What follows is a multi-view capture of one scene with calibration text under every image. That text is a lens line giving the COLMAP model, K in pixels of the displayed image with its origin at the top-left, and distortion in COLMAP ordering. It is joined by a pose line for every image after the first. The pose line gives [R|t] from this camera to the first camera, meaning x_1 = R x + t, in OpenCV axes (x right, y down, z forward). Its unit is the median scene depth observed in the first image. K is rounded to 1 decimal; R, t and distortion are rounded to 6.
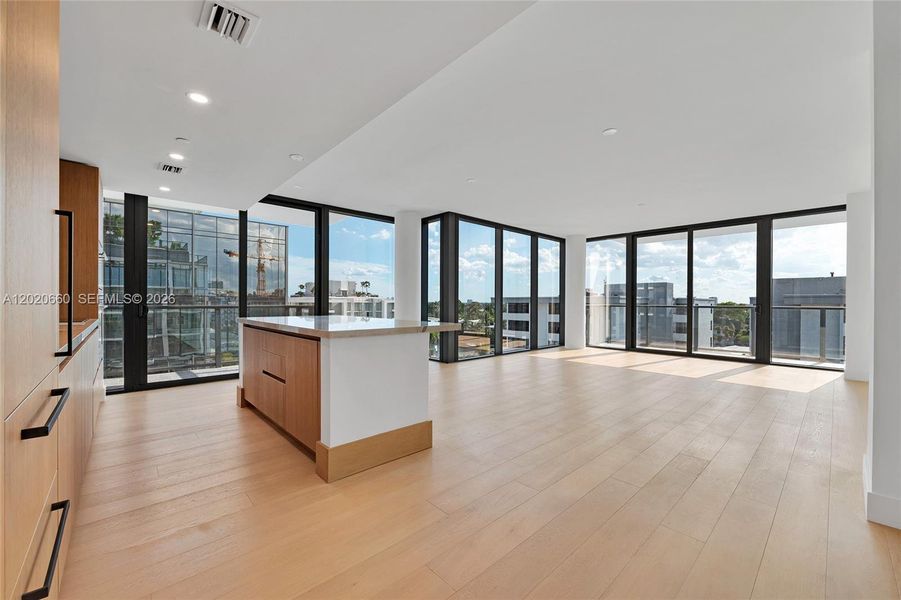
lens RADIAL K [[360.8, 0, 452.8], [0, 360.8, 303.9], [0, 0, 1]] dist [-0.007162, 0.001169]
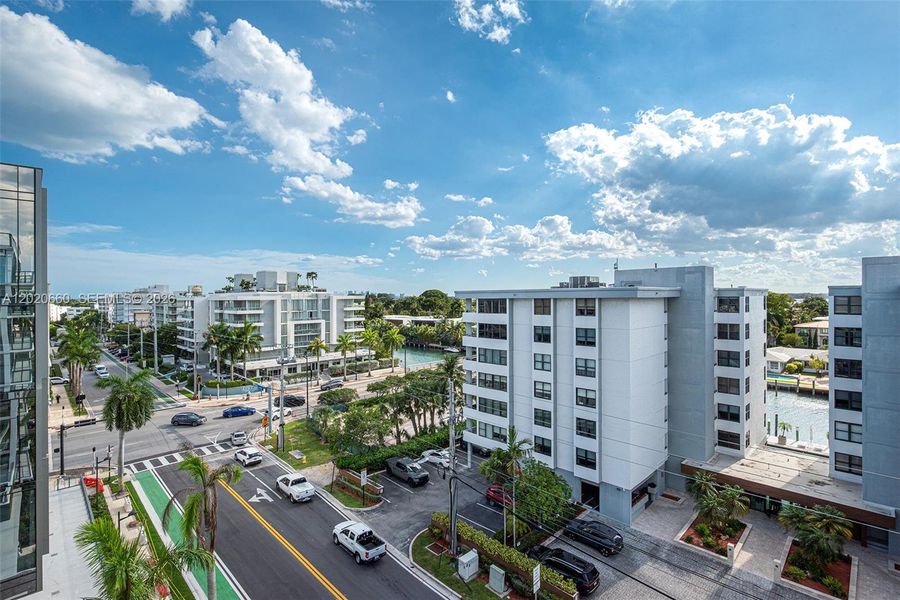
lens RADIAL K [[429.1, 0, 449.5], [0, 429.1, 294.3], [0, 0, 1]] dist [0.004088, 0.000276]
pose [[0.999495, -0.013623, 0.028723, 0.413701], [0.013878, 0.999866, -0.008696, -0.022903], [-0.028600, 0.009090, 0.999550, 0.949473]]
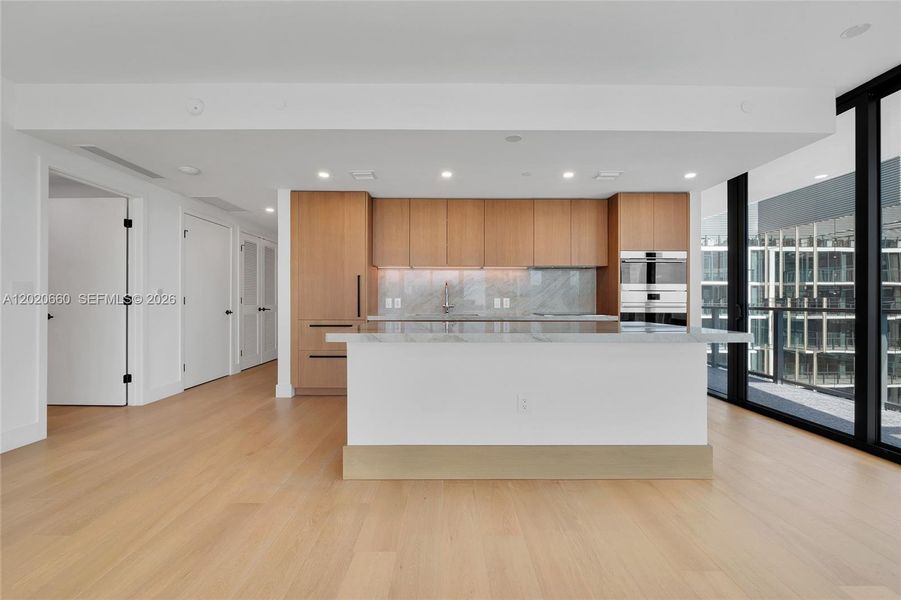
lens RADIAL K [[348.7, 0, 453.2], [0, 348.7, 303.5], [0, 0, 1]] dist [0.001100, -0.000017]
pose [[-0.685133, -0.000846, -0.728418, 0.101819], [-0.006425, 0.999967, 0.004883, -0.000947], [0.728390, 0.008025, -0.685116, 0.532563]]
